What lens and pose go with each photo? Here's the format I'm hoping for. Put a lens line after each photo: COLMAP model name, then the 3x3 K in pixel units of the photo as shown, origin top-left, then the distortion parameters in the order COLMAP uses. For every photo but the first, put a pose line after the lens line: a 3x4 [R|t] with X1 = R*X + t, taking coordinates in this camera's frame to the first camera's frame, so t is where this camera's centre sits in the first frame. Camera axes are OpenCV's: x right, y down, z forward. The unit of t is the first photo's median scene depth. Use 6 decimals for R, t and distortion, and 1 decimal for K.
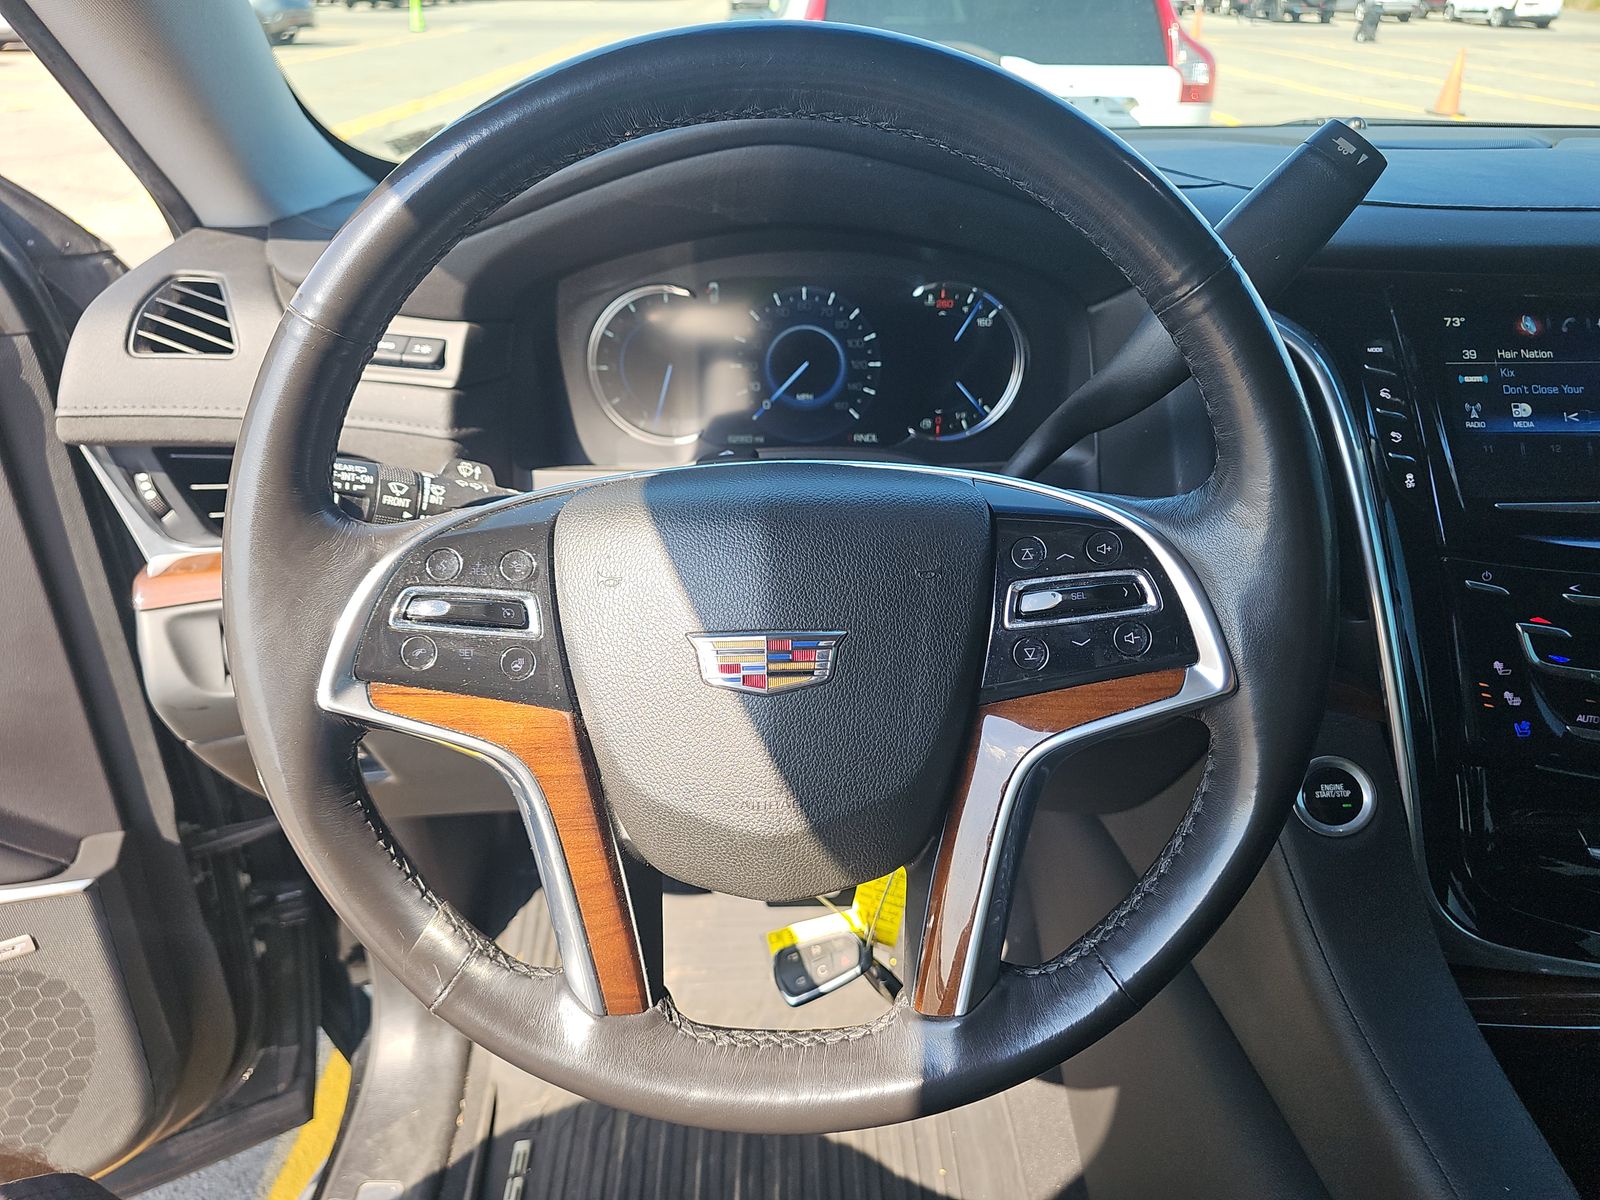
lens RADIAL K [[1071.6, 0, 798.7], [0, 1071.6, 623.5], [0, 0, 1]] dist [0.001313, -0.005529]
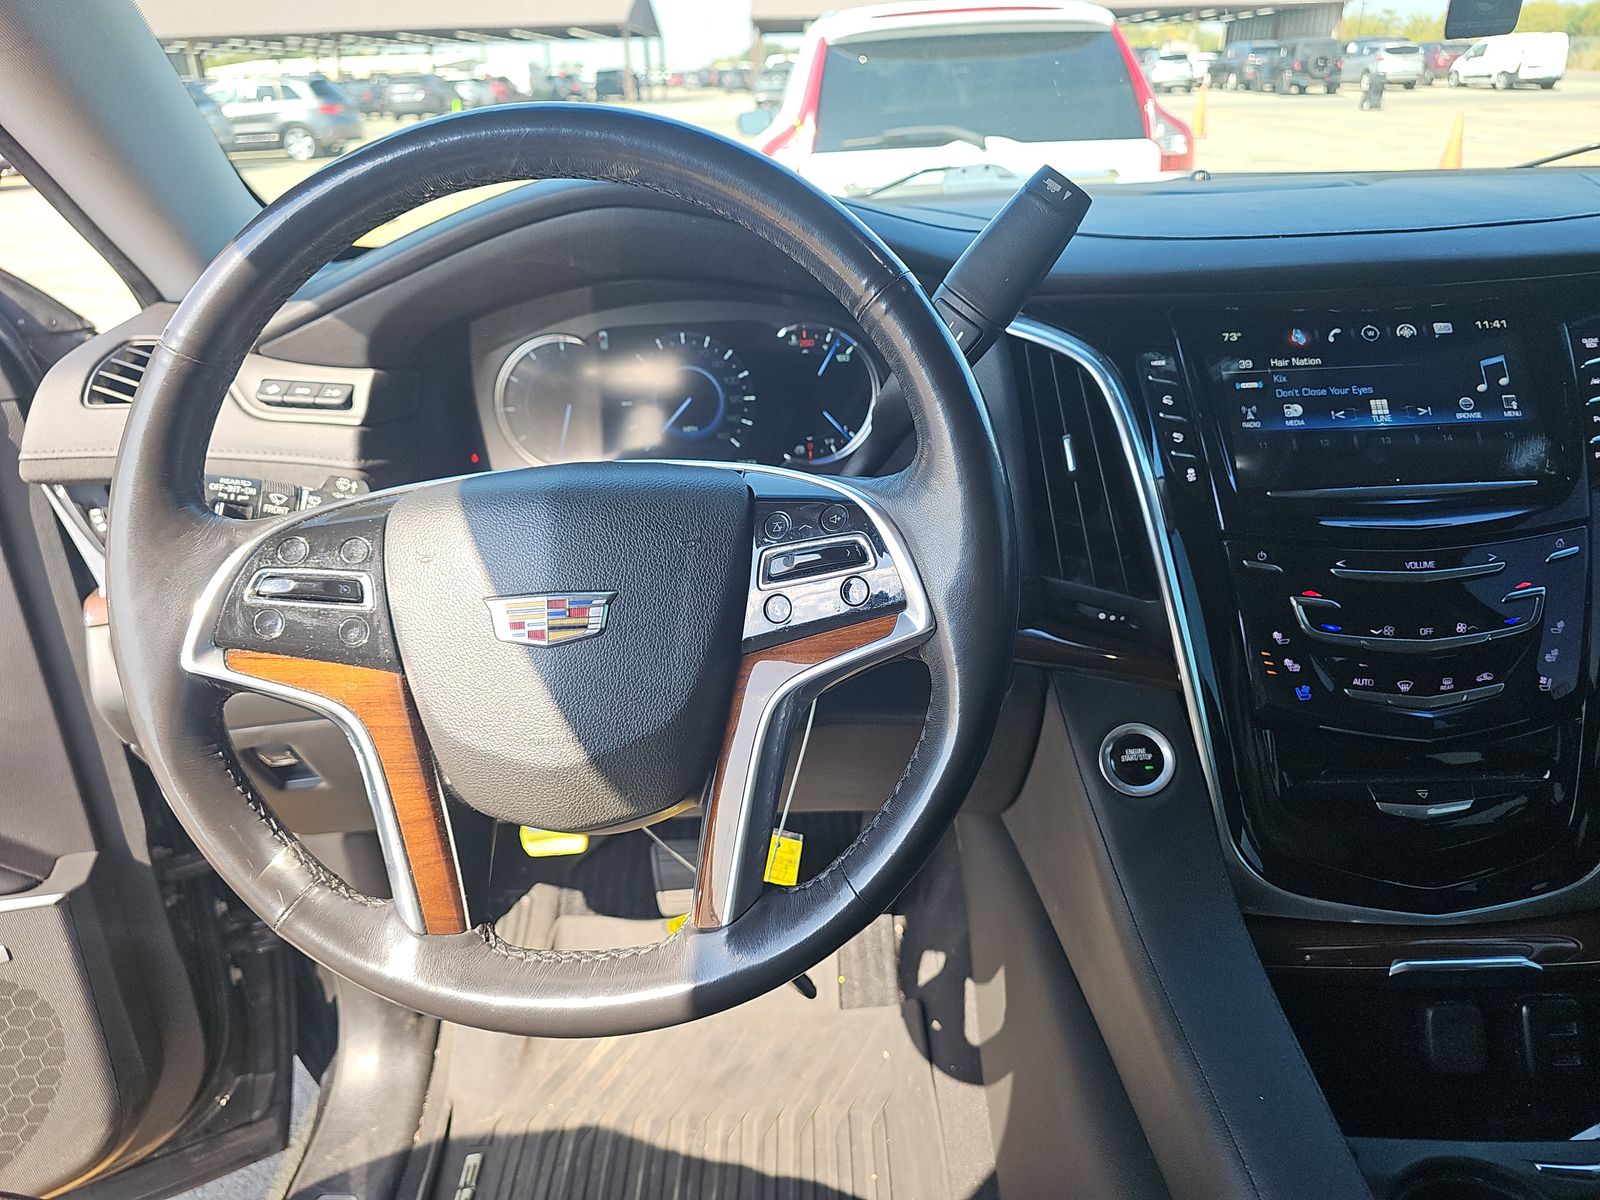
lens RADIAL K [[1066.2, 0, 800.0], [0, 1066.2, 600.0], [0, 0, 1]] dist [0.001448, -0.000758]
pose [[0.999103, -0.028788, -0.031054, 0.182092], [0.026032, 0.995976, -0.085762, 0.078422], [0.033398, 0.084877, 0.995832, -0.109957]]
